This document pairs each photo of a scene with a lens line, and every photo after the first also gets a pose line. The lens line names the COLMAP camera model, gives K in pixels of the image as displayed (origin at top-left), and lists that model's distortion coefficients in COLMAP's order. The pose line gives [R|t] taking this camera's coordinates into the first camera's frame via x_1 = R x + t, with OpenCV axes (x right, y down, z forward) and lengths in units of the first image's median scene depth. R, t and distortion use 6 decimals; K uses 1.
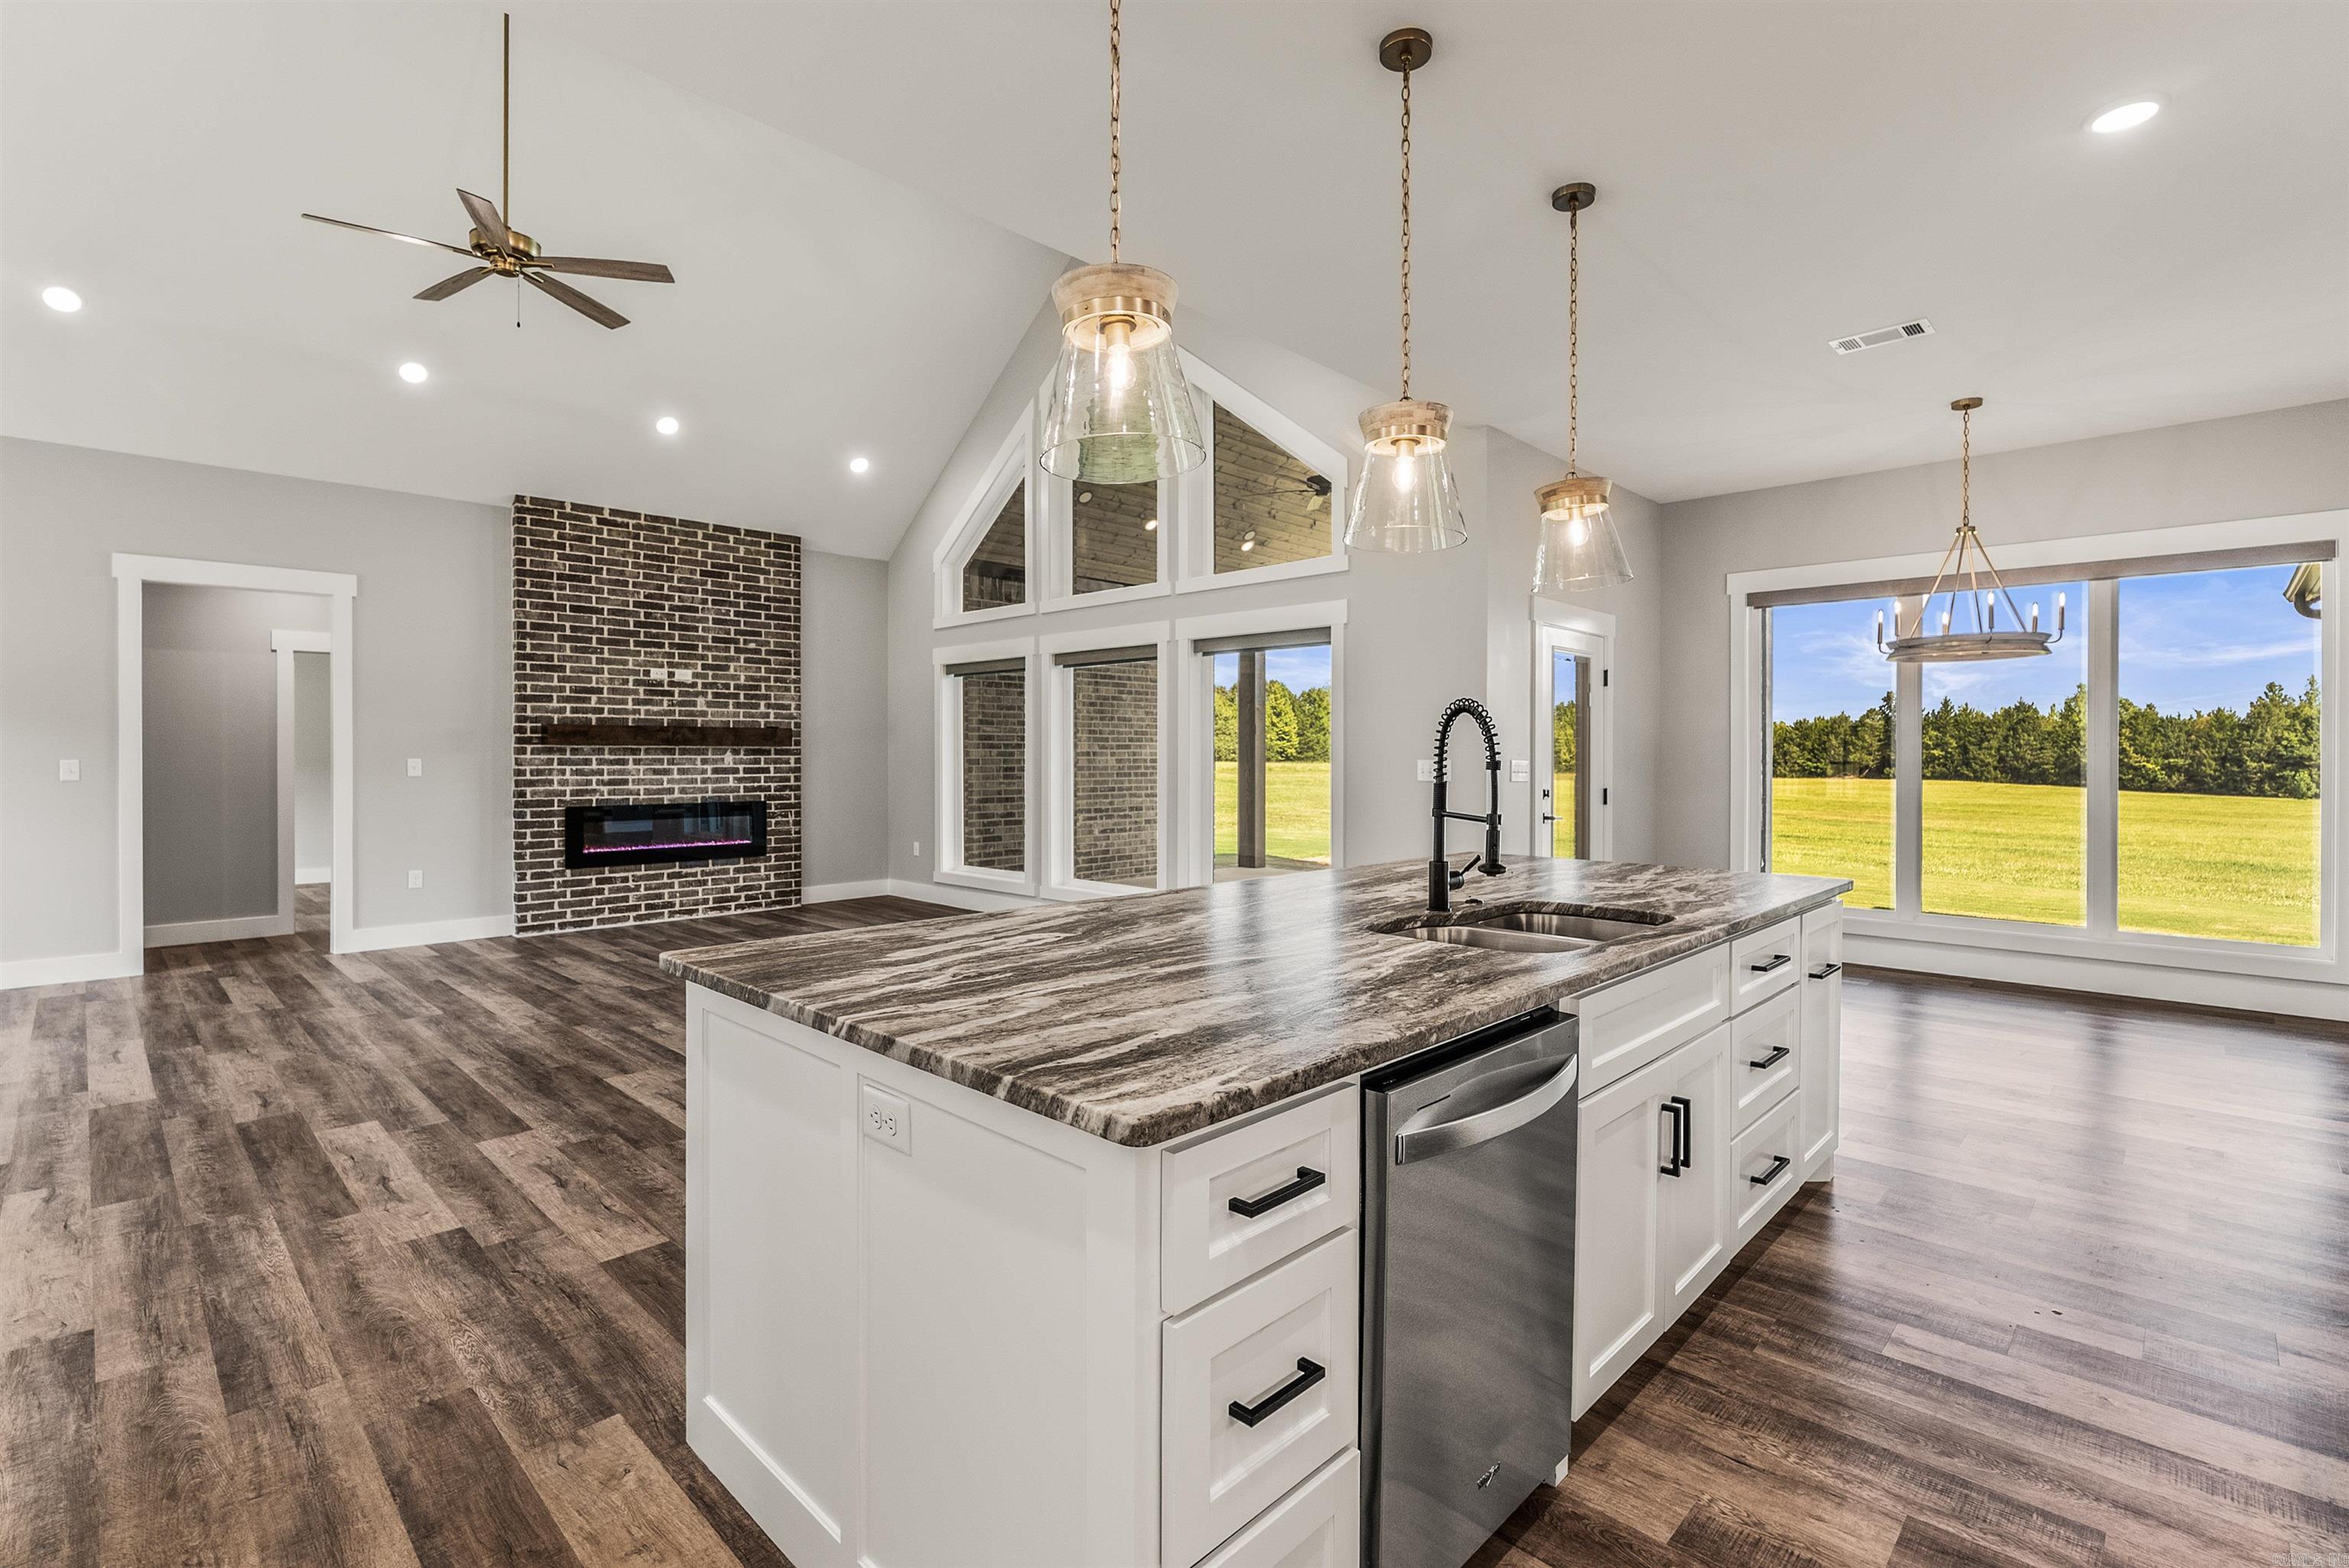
lens RADIAL K [[1083.8, 0, 1173.7], [0, 1083.8, 750.9], [0, 0, 1]] dist [-0.002665, -0.000230]
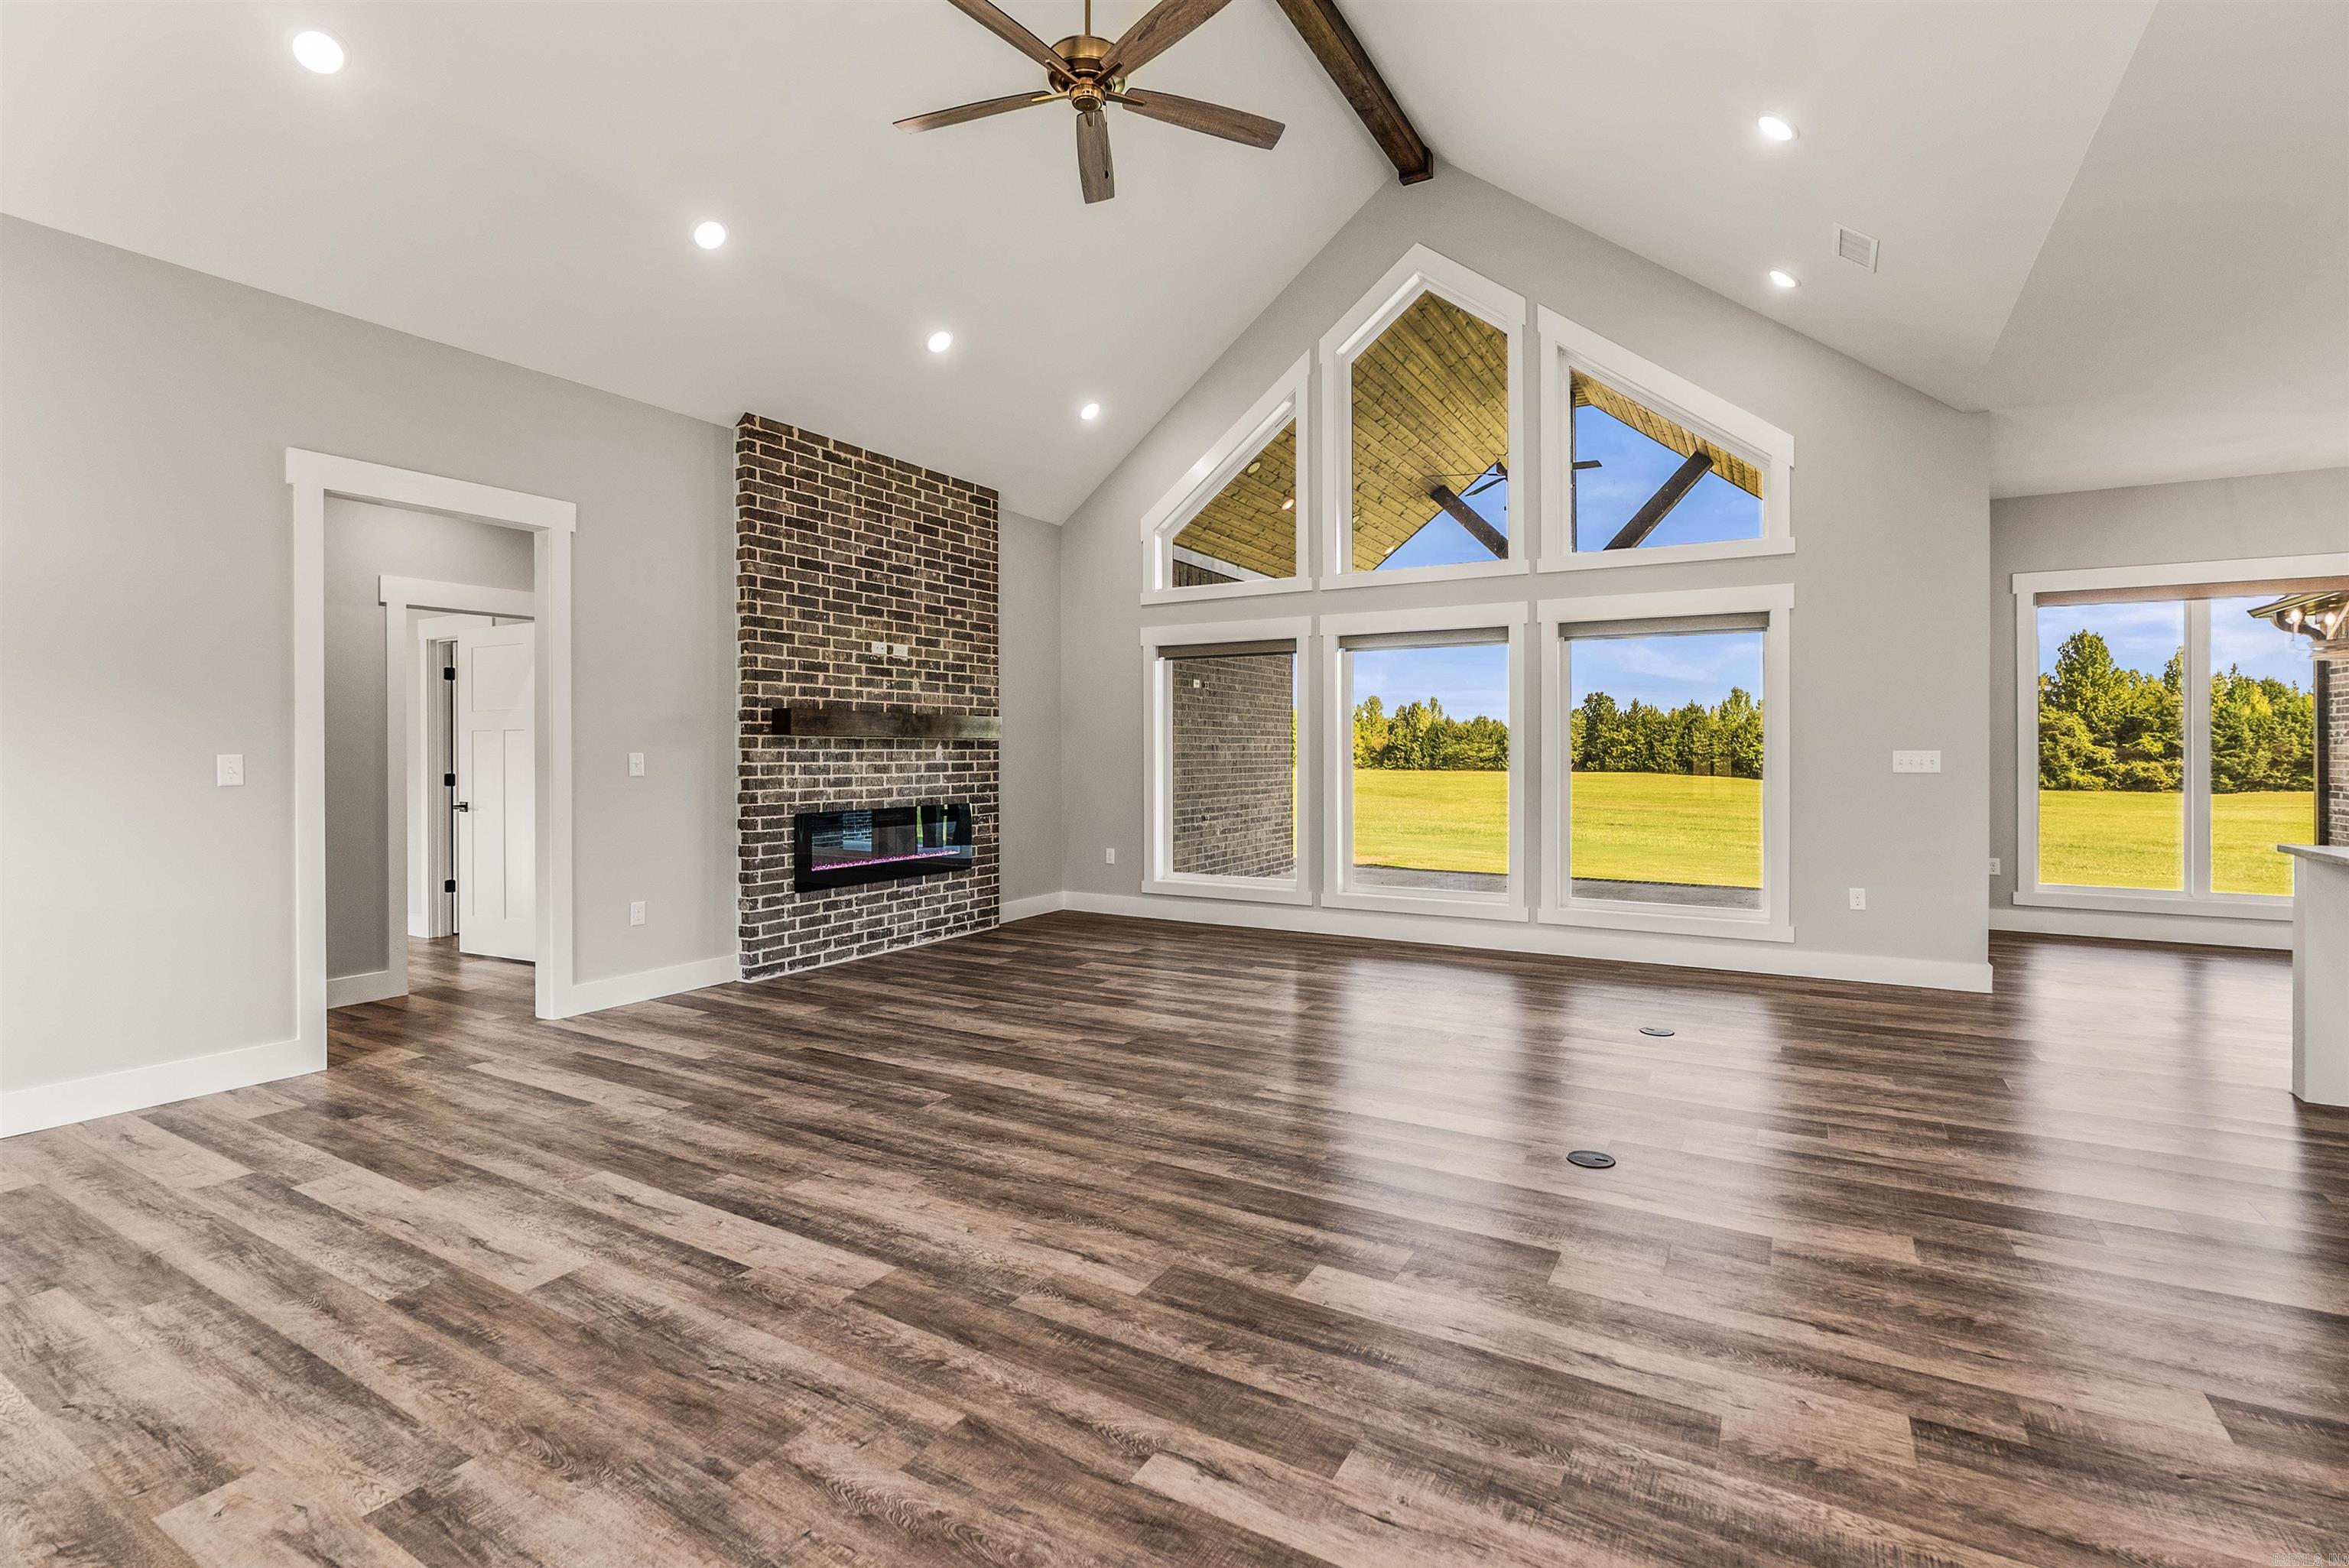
lens RADIAL K [[1084.7, 0, 1181.7], [0, 1084.7, 745.2], [0, 0, 1]] dist [-0.001913, -0.000226]
pose [[0.969319, -0.000345, 0.245805, -0.461133], [0.000826, 0.999998, -0.001852, 0.003246], [-0.245804, 0.001998, 0.969317, 0.158296]]
